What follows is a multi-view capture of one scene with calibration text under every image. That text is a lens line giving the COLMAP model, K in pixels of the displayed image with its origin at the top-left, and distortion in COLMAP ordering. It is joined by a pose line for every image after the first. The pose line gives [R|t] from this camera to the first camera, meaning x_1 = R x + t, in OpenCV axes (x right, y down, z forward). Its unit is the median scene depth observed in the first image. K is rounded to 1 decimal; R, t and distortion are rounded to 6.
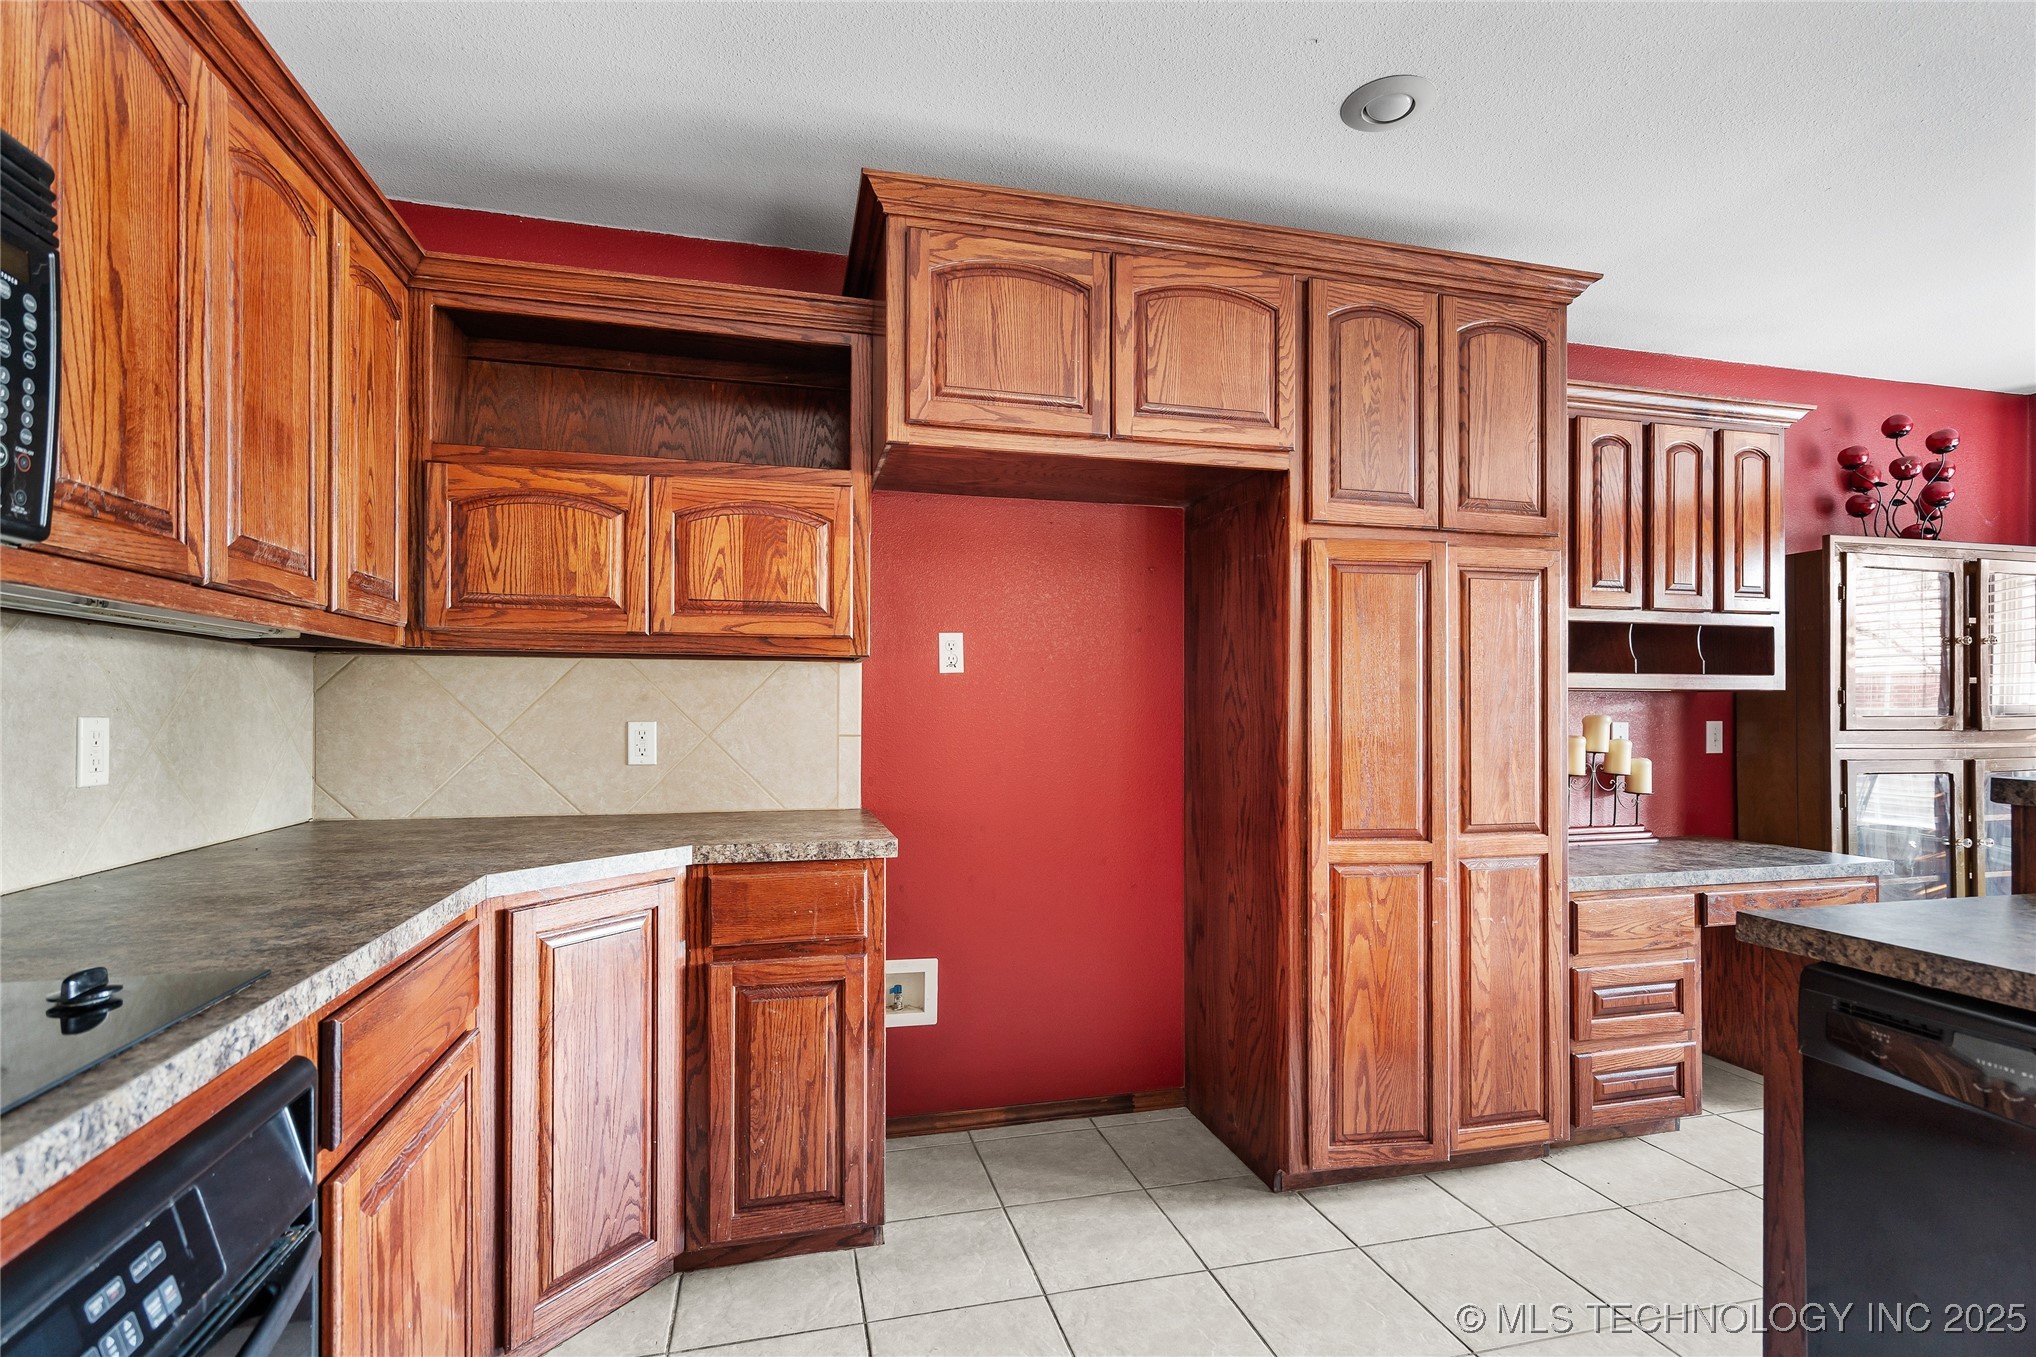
lens RADIAL K [[964.3, 0, 1018.5], [0, 964.3, 709.5], [0, 0, 1]] dist [-0.001905, 0.004123]
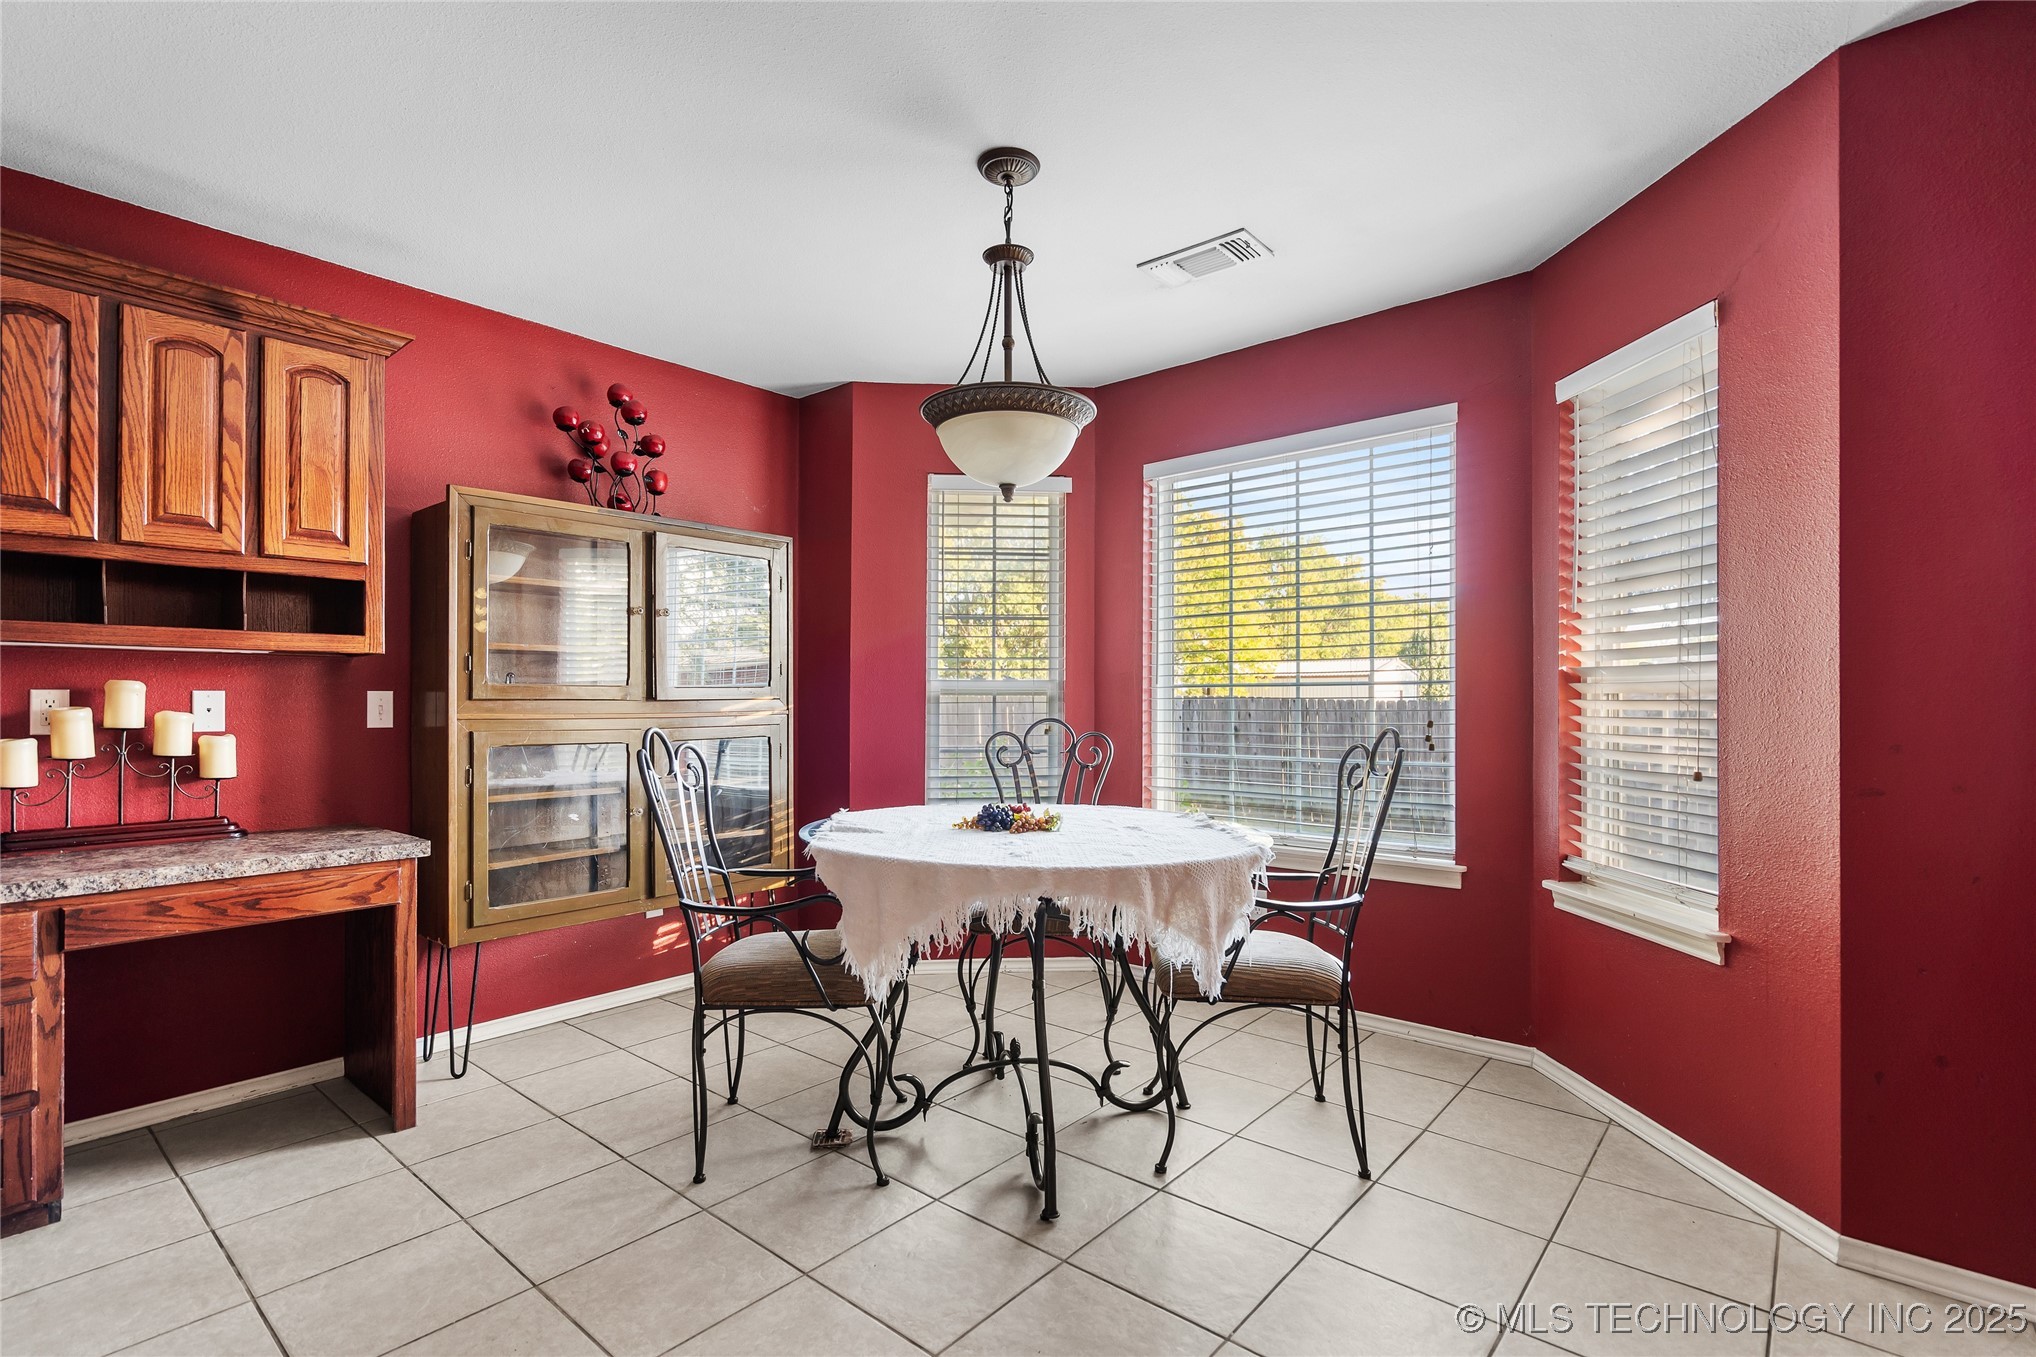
lens RADIAL K [[964.3, 0, 1010.0], [0, 964.3, 692.8], [0, 0, 1]] dist [-0.001905, 0.004123]
pose [[0.833179, 0.003576, 0.552991, 0.784757], [0.008005, 0.999796, -0.018526, 0.036249], [-0.552945, 0.019862, 0.832981, -0.042230]]
